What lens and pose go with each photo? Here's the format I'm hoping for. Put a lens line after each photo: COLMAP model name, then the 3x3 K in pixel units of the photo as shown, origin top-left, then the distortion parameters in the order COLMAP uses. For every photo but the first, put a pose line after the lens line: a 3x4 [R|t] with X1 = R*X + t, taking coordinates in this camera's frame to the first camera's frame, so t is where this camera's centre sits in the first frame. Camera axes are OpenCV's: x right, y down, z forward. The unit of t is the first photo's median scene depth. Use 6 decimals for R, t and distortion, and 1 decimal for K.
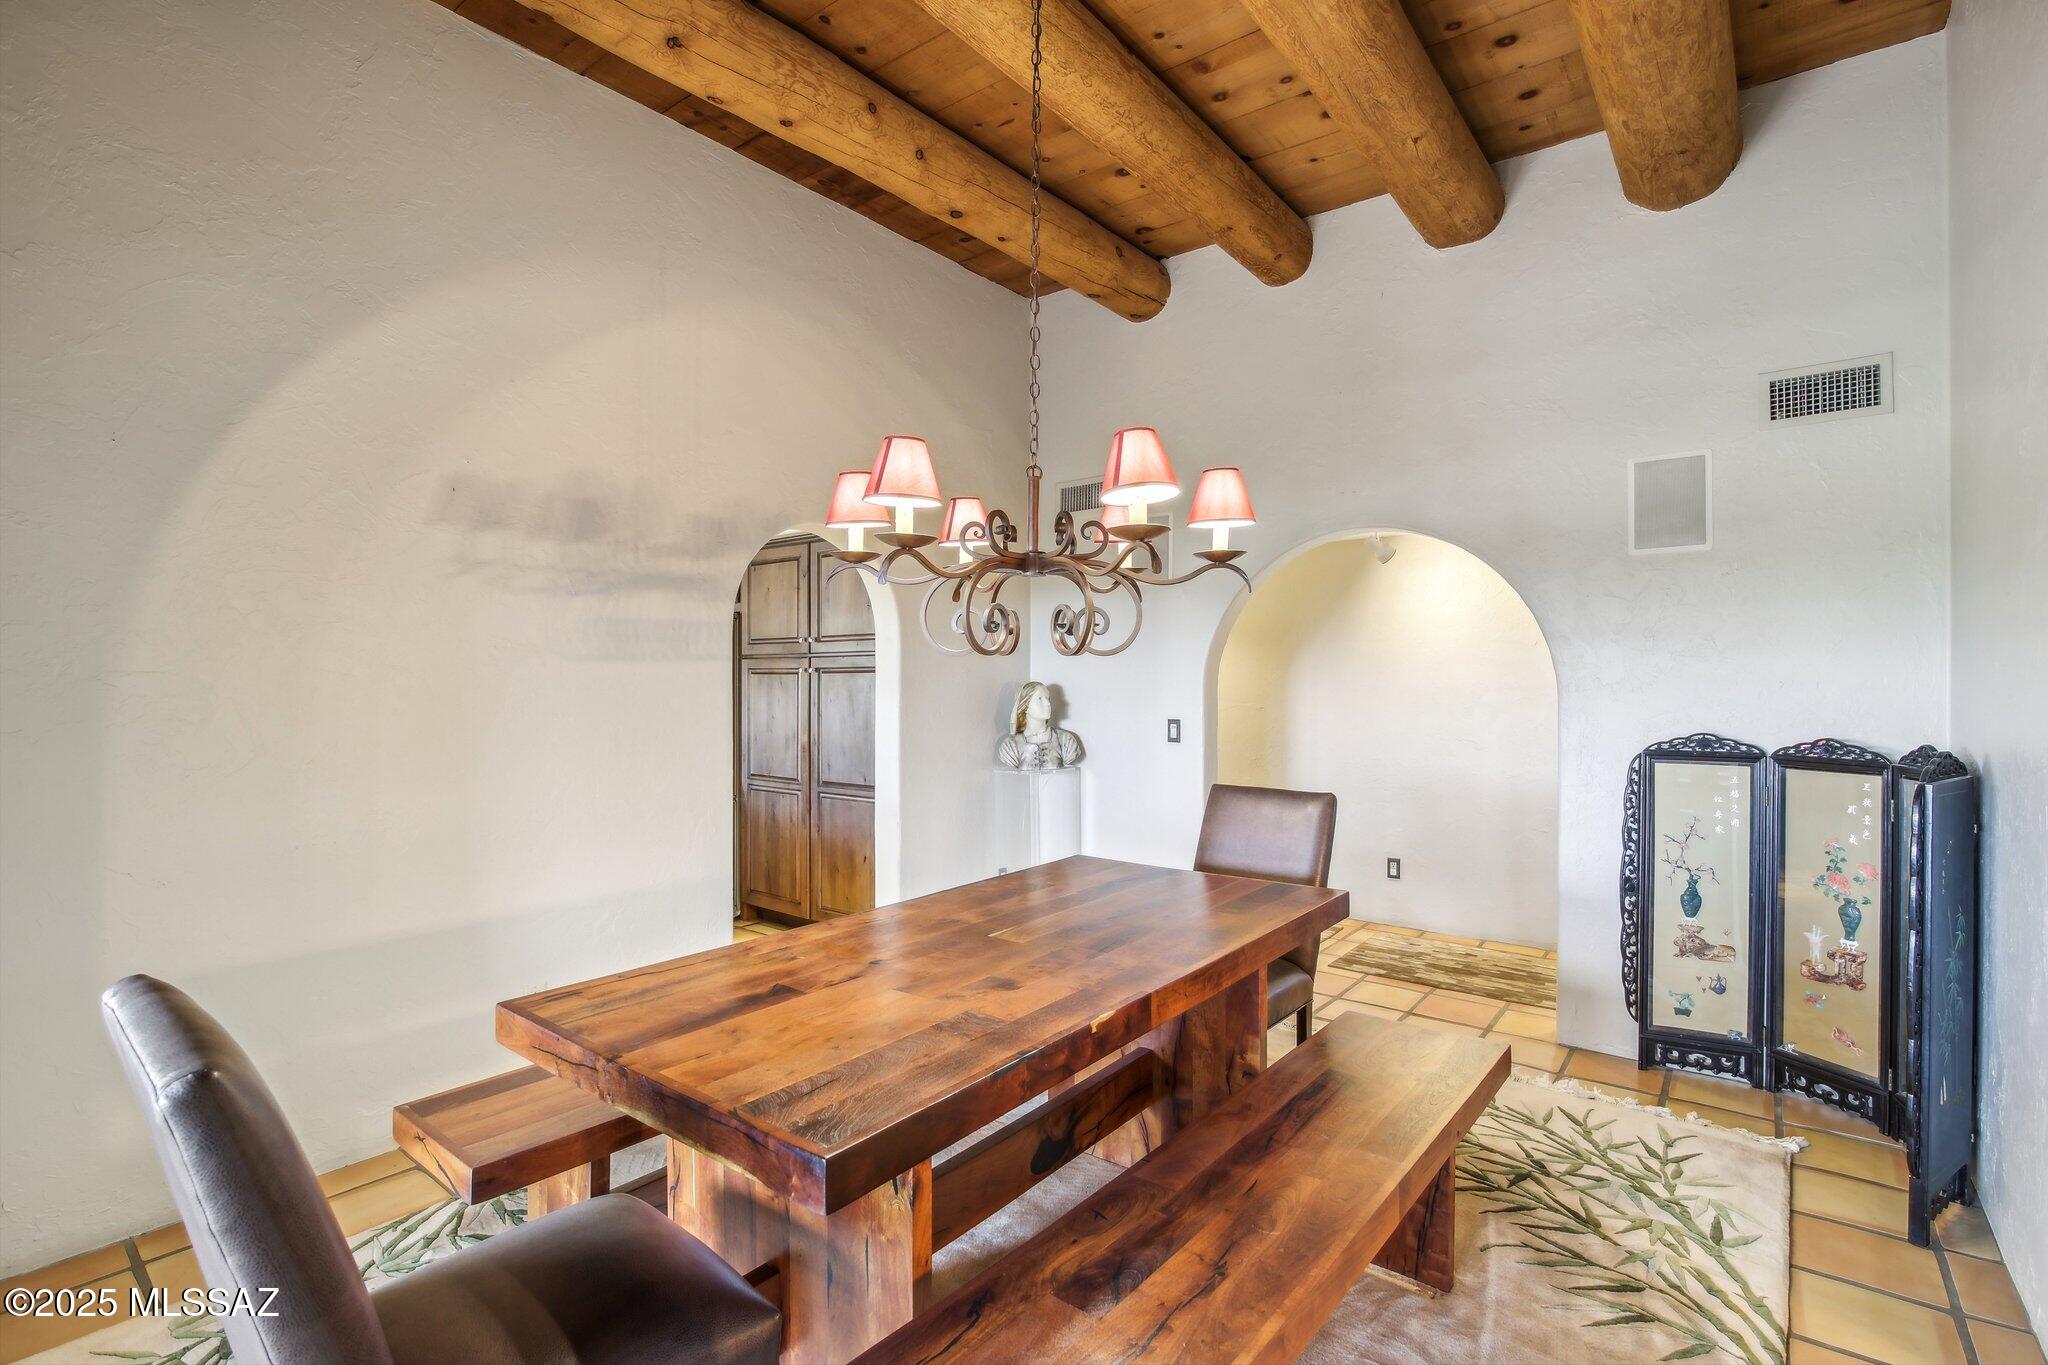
lens RADIAL K [[937.7, 0, 1024.0], [0, 937.7, 682.5], [0, 0, 1]] dist [-0.003347, -0.000464]
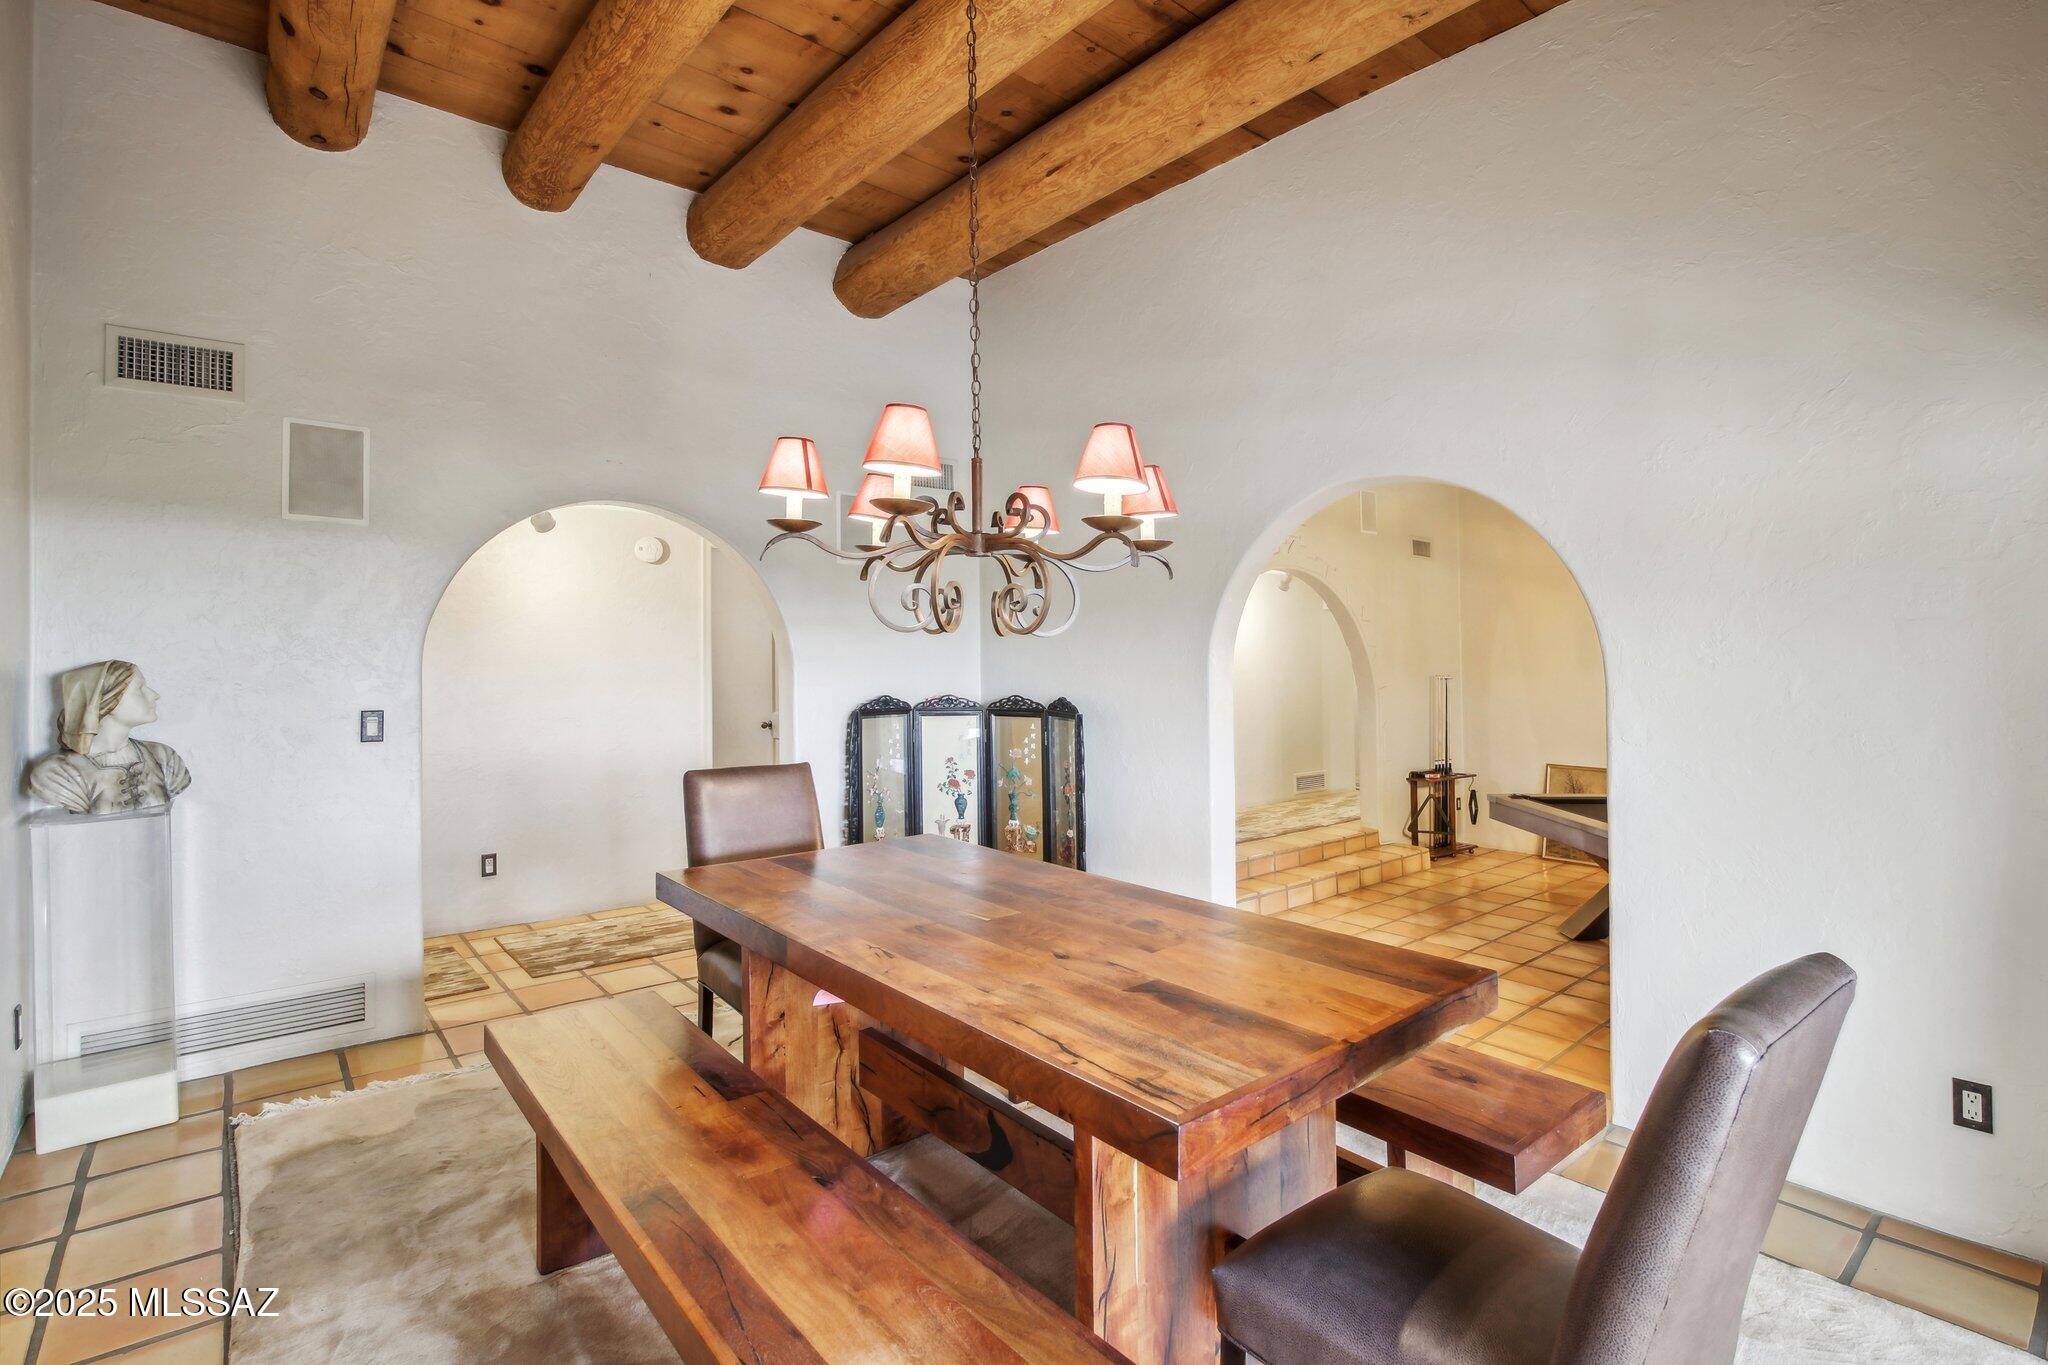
lens RADIAL K [[956.6, 0, 1026.5], [0, 956.6, 655.7], [0, 0, 1]] dist [-0.001655, -0.000098]
pose [[0.234726, 0.001604, 0.972060, -0.609250], [0.002419, 0.999995, -0.002234, -0.001252], [-0.972058, 0.002876, 0.234721, 0.446045]]
